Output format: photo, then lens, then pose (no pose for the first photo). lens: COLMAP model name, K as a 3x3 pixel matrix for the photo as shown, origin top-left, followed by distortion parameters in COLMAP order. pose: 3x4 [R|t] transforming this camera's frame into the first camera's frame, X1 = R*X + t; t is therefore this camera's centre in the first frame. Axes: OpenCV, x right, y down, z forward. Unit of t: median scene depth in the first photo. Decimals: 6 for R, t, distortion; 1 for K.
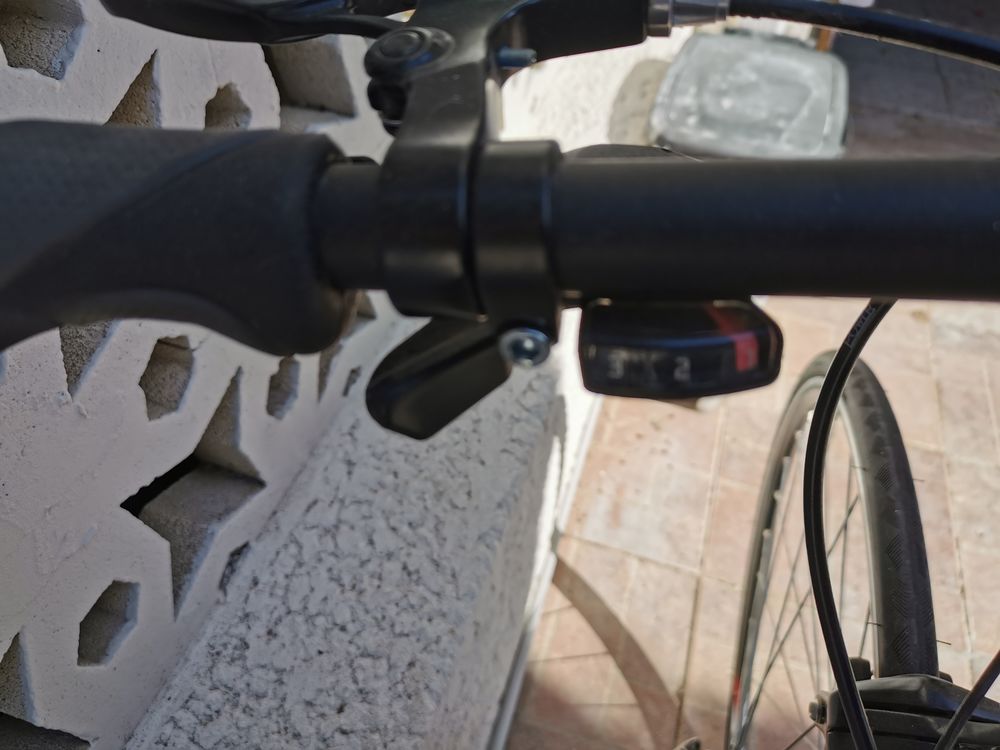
lens RADIAL K [[802.0, 0, 500.8], [0, 802.0, 371.7], [0, 0, 1]] dist [-0.004416, -0.000766]
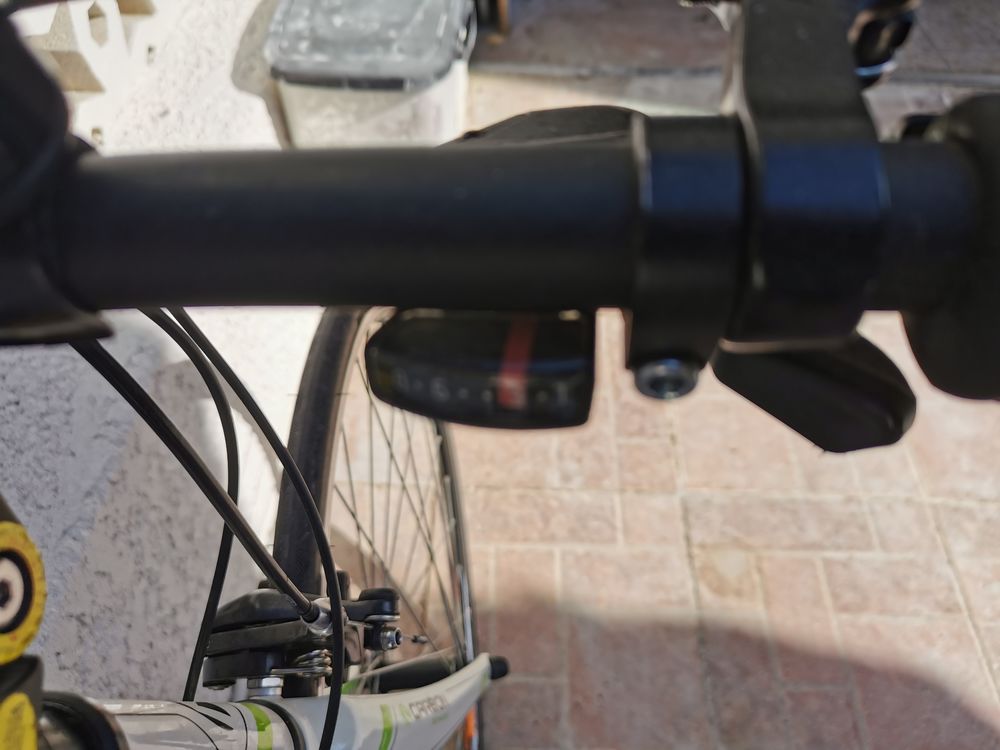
lens RADIAL K [[802.0, 0, 500.9], [0, 802.0, 378.9], [0, 0, 1]] dist [-0.004416, -0.000766]
pose [[0.958795, -0.236942, 0.156752, 0.344101], [0.219691, 0.968194, 0.119731, 0.022080], [-0.180136, -0.080360, 0.980354, -0.043466]]
